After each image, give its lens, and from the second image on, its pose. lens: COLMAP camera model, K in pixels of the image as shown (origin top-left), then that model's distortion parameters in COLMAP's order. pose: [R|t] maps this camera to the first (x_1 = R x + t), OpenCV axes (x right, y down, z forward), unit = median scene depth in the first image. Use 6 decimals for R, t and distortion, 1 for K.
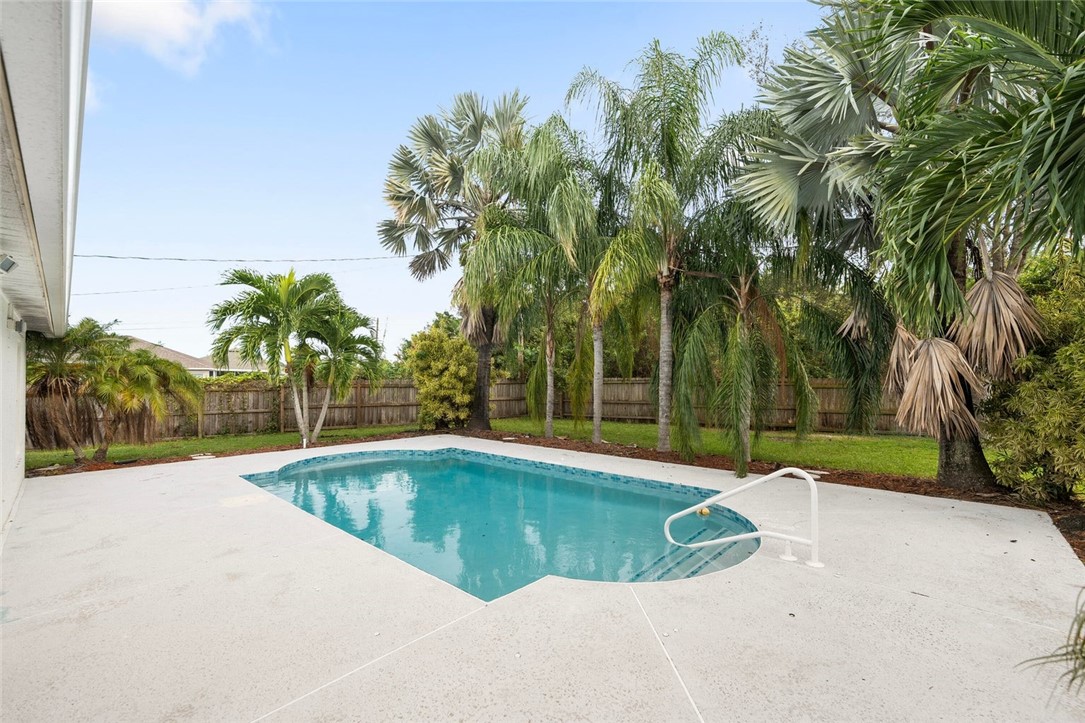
lens RADIAL K [[448.7, 0, 547.4], [0, 448.7, 368.7], [0, 0, 1]] dist [-0.003165, -0.000067]
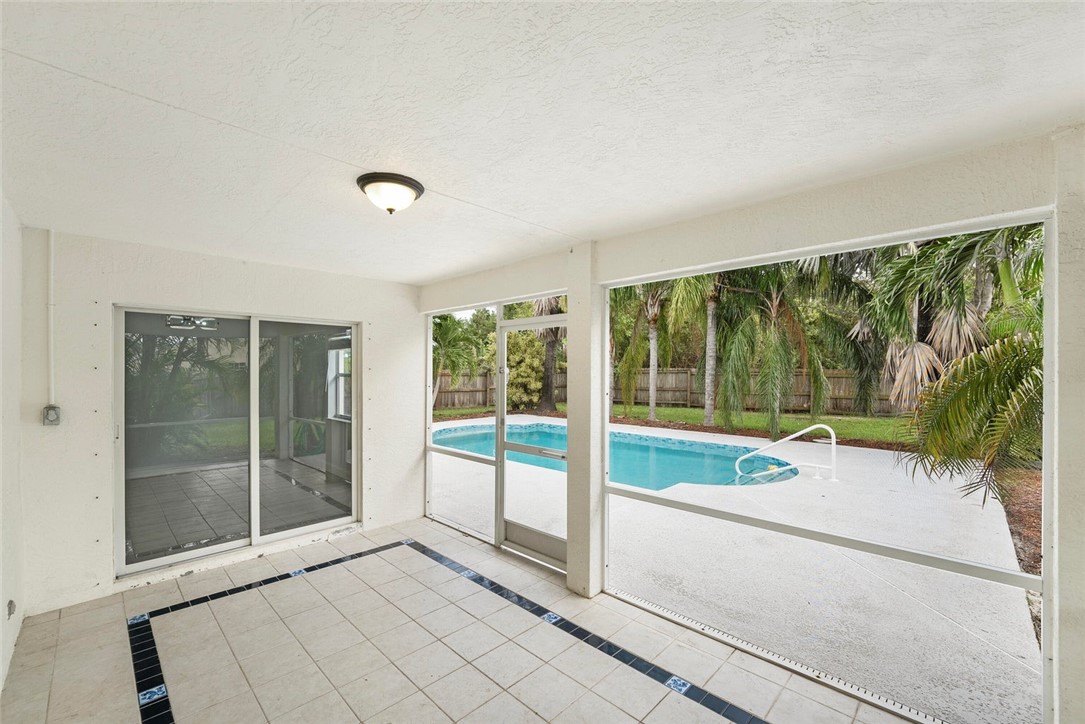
lens RADIAL K [[448.7, 0, 537.4], [0, 448.7, 361.5], [0, 0, 1]] dist [-0.003165, -0.000067]
pose [[0.999604, 0.001957, -0.028075, -0.198871], [-0.001708, 0.999959, 0.008897, -0.012069], [0.028091, -0.008846, 0.999566, -0.301571]]
